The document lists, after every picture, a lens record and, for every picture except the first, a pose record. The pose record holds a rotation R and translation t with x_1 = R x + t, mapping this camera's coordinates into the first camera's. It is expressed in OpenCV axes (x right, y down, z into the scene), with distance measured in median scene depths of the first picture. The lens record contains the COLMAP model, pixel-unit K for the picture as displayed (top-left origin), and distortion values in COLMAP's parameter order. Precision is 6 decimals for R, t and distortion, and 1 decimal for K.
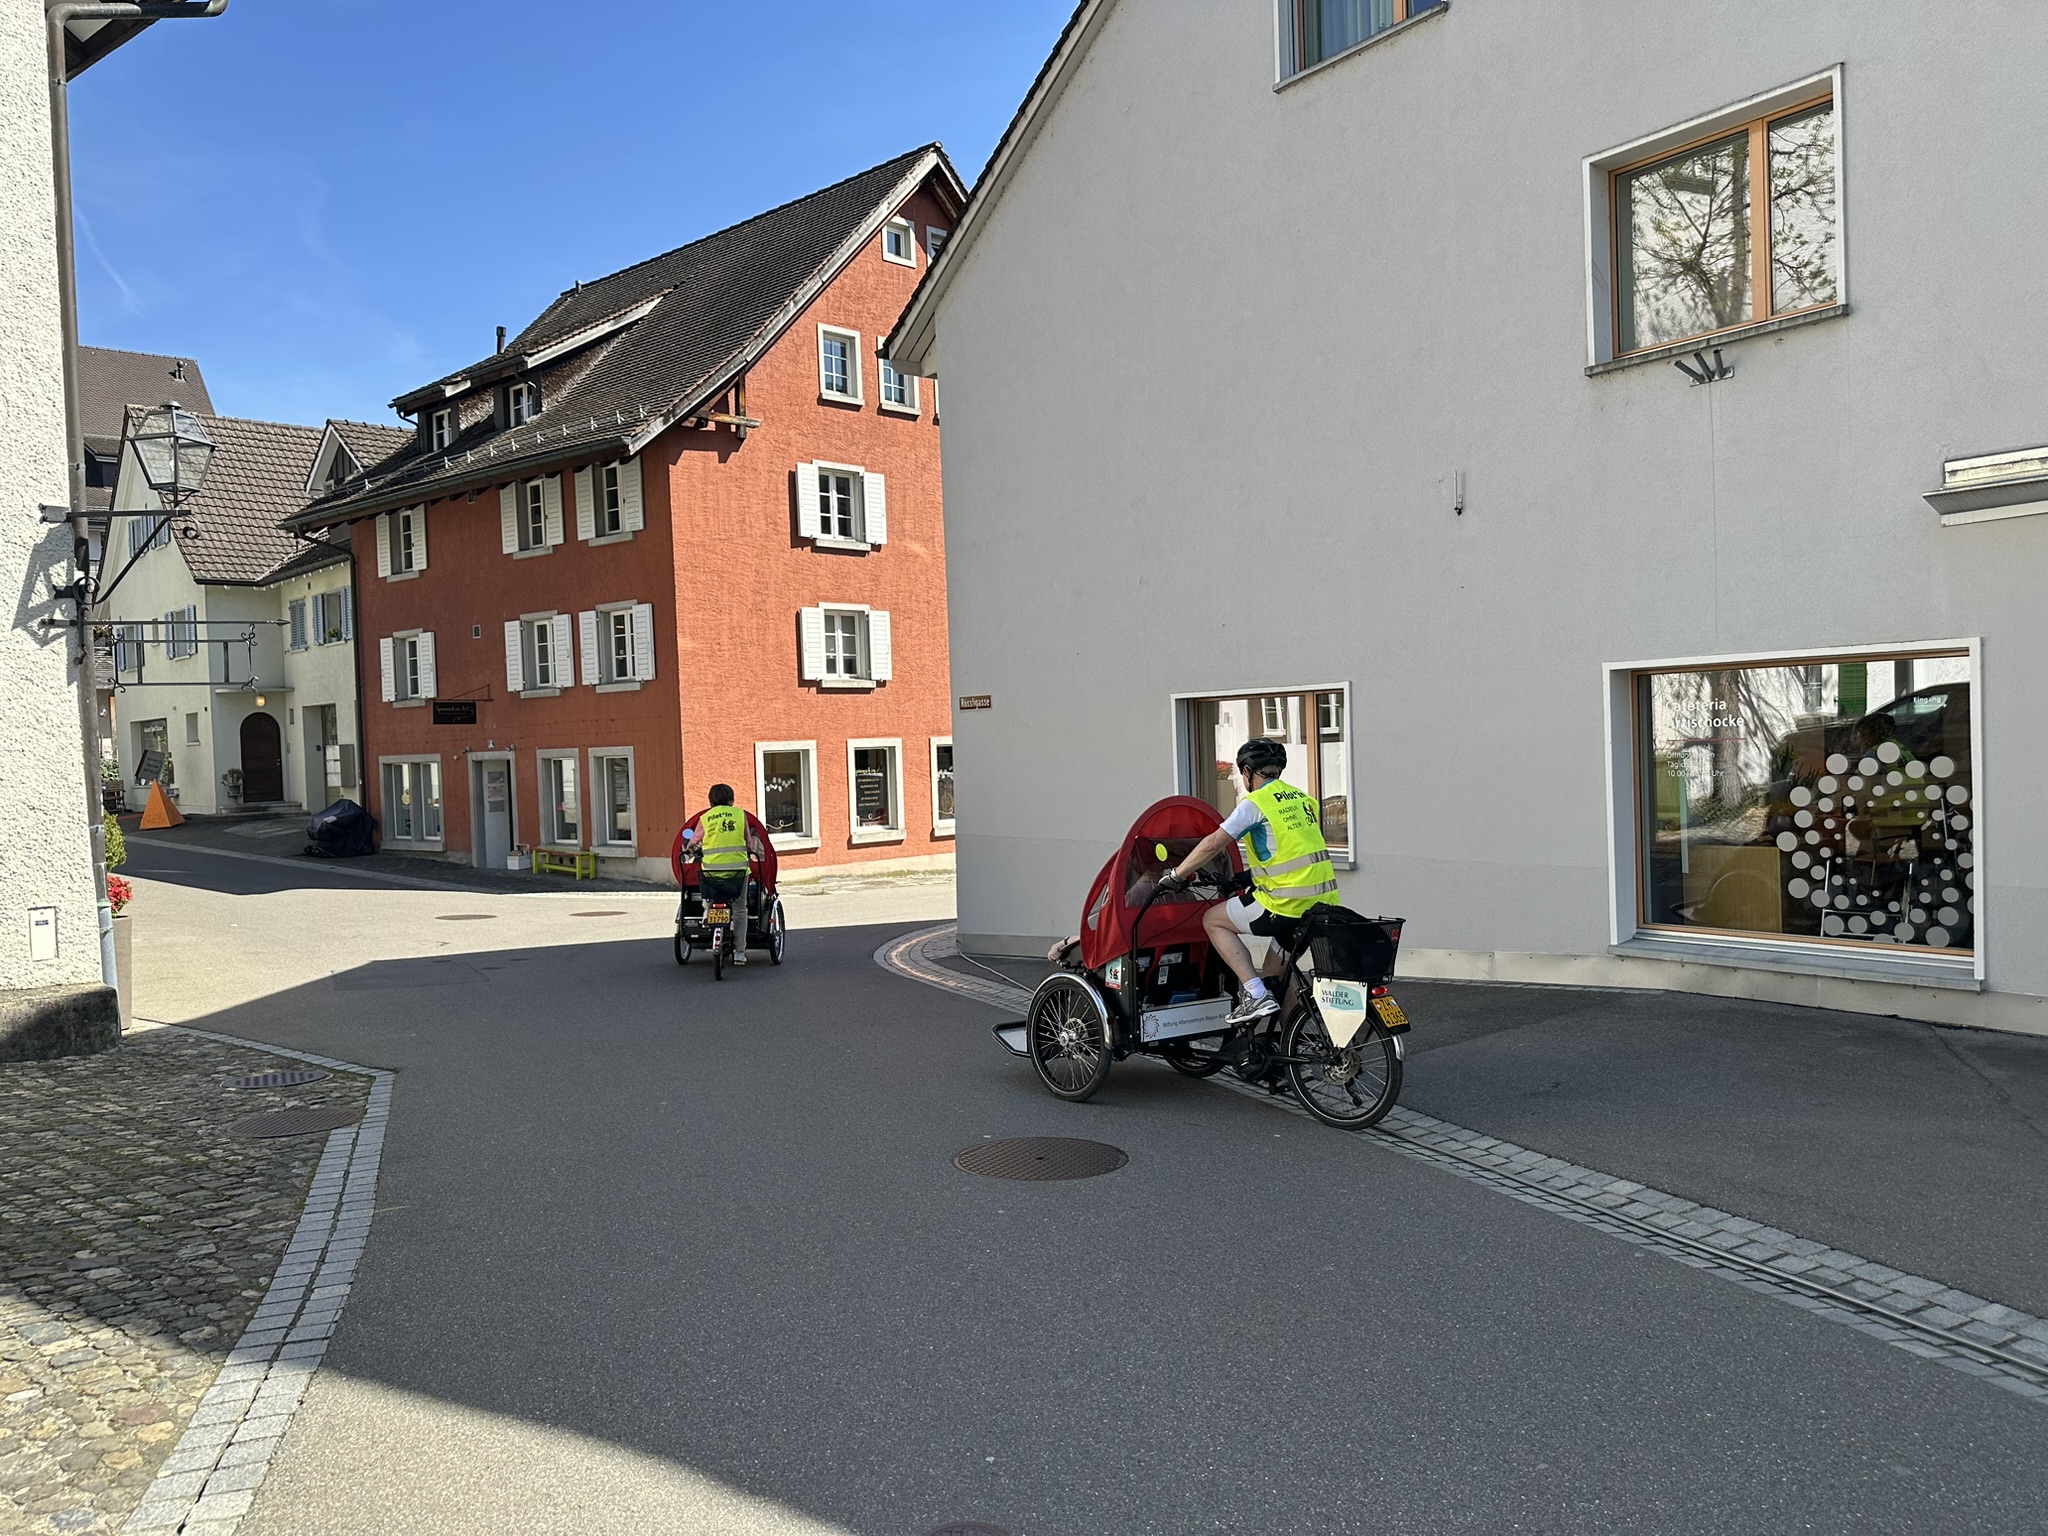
lens RADIAL K [[1452.5, 0, 1028.1], [0, 1452.5, 779.0], [0, 0, 1]] dist [0.022979, -0.006123]
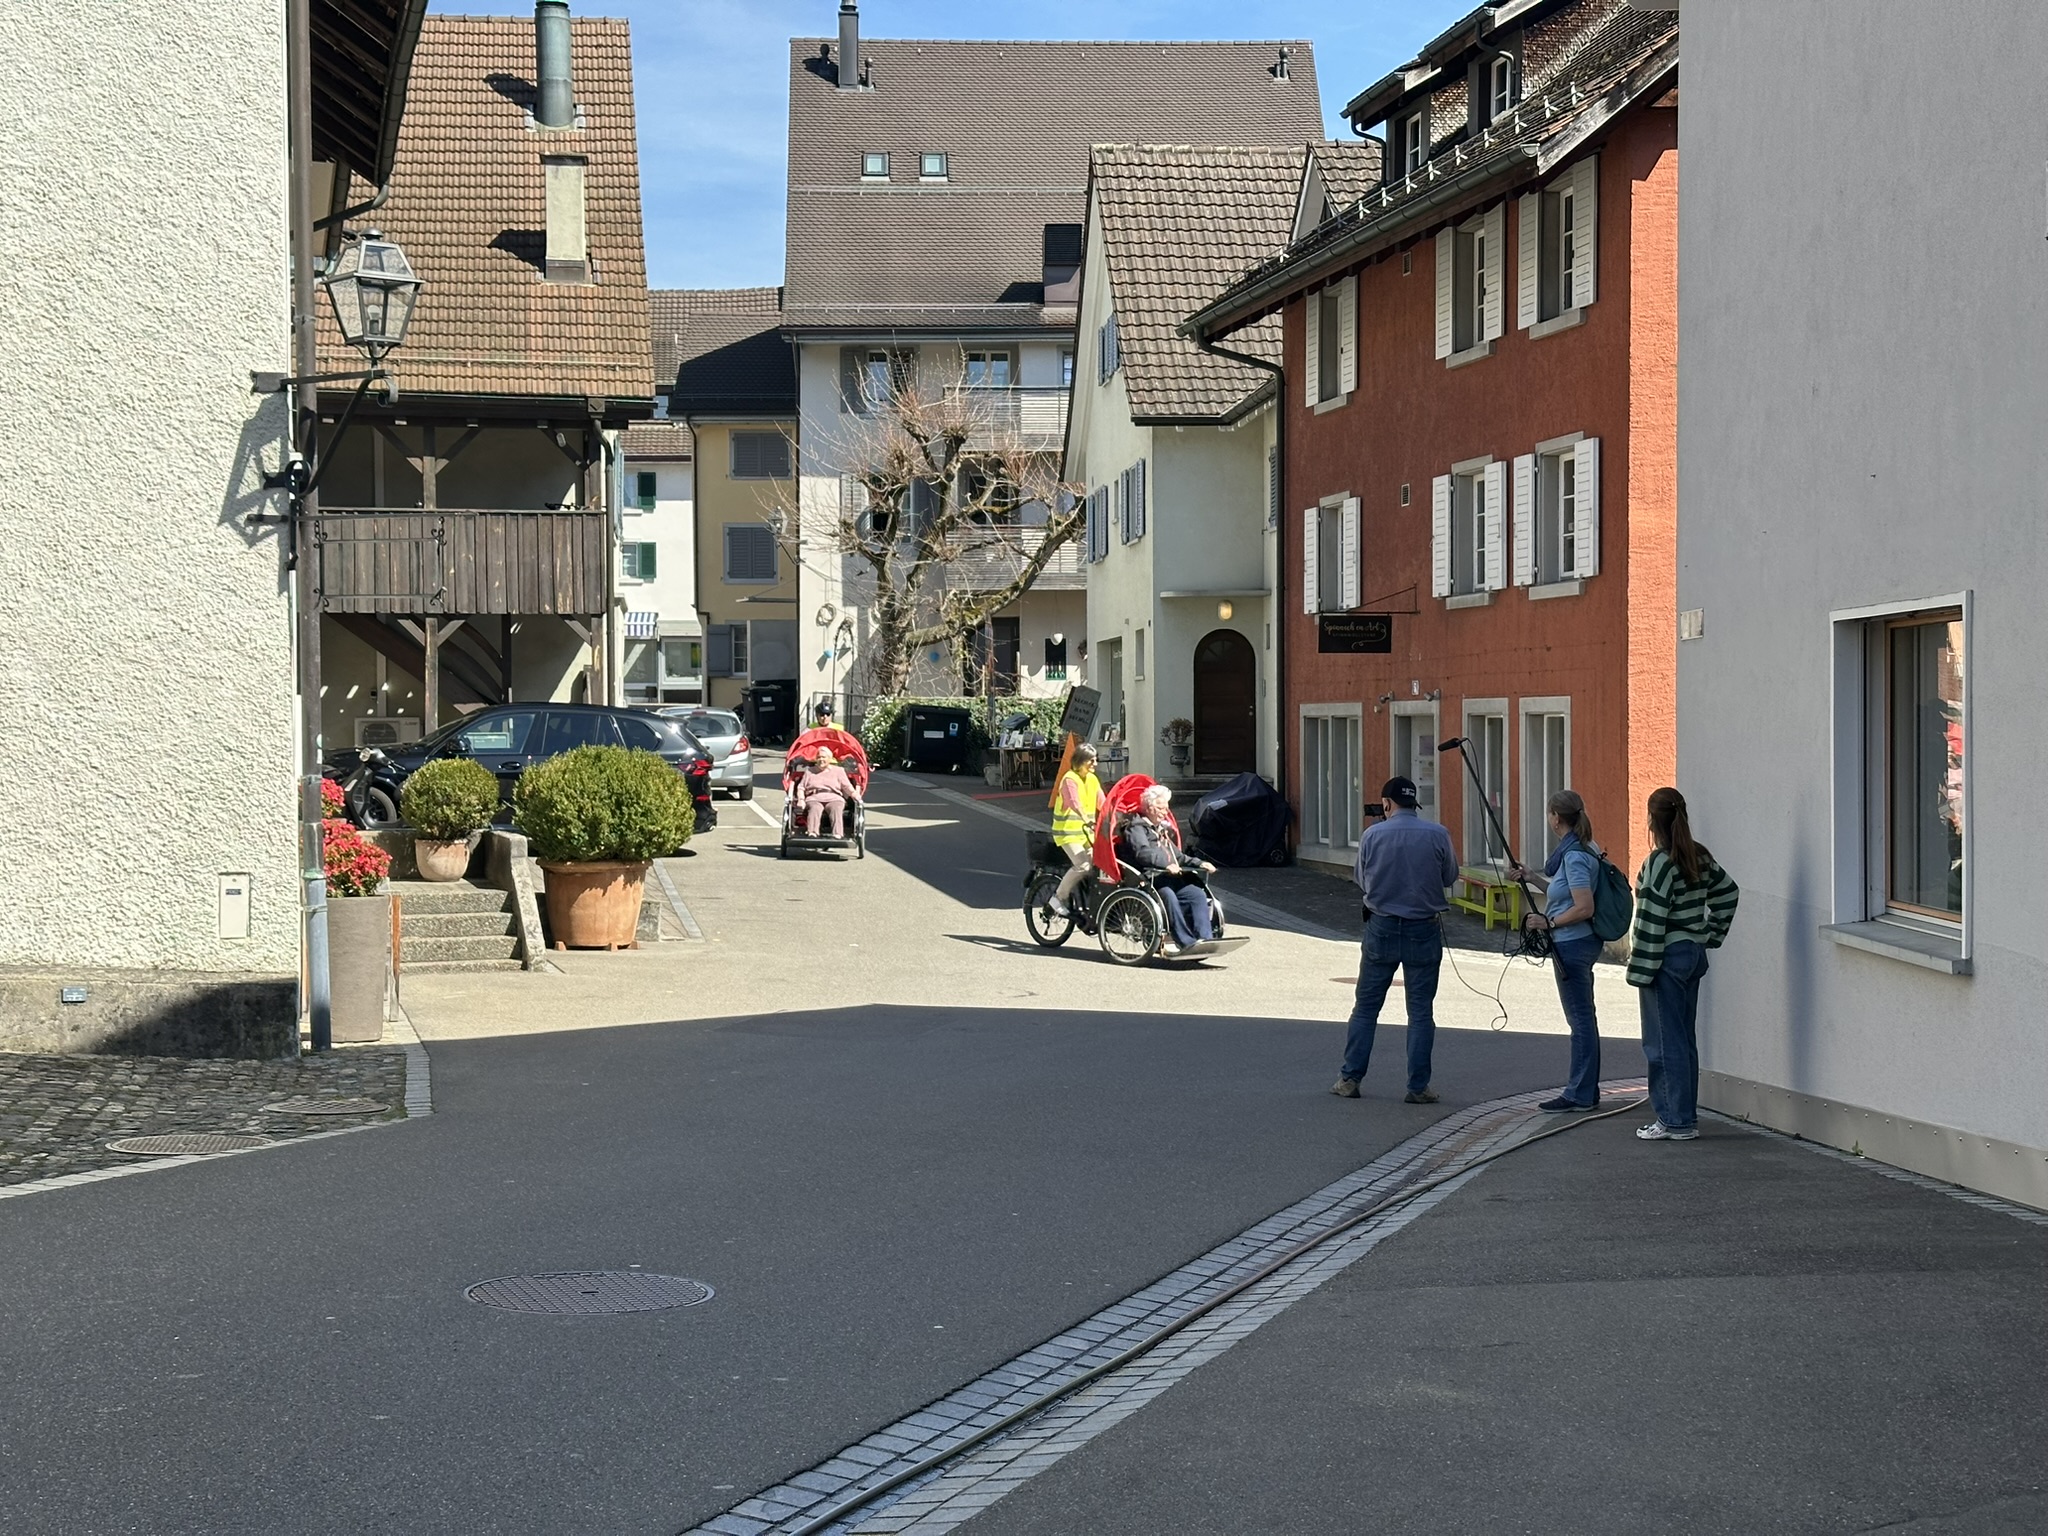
lens RADIAL K [[2836.8, 0, 1024.0], [0, 2836.8, 768.0], [0, 0, 1]] dist [0.152034, -0.065208]
pose [[0.781242, 0.040145, -0.622936, 0.241070], [-0.038509, 0.999129, 0.016093, -0.004511], [0.623040, 0.011416, 0.782107, 0.013600]]
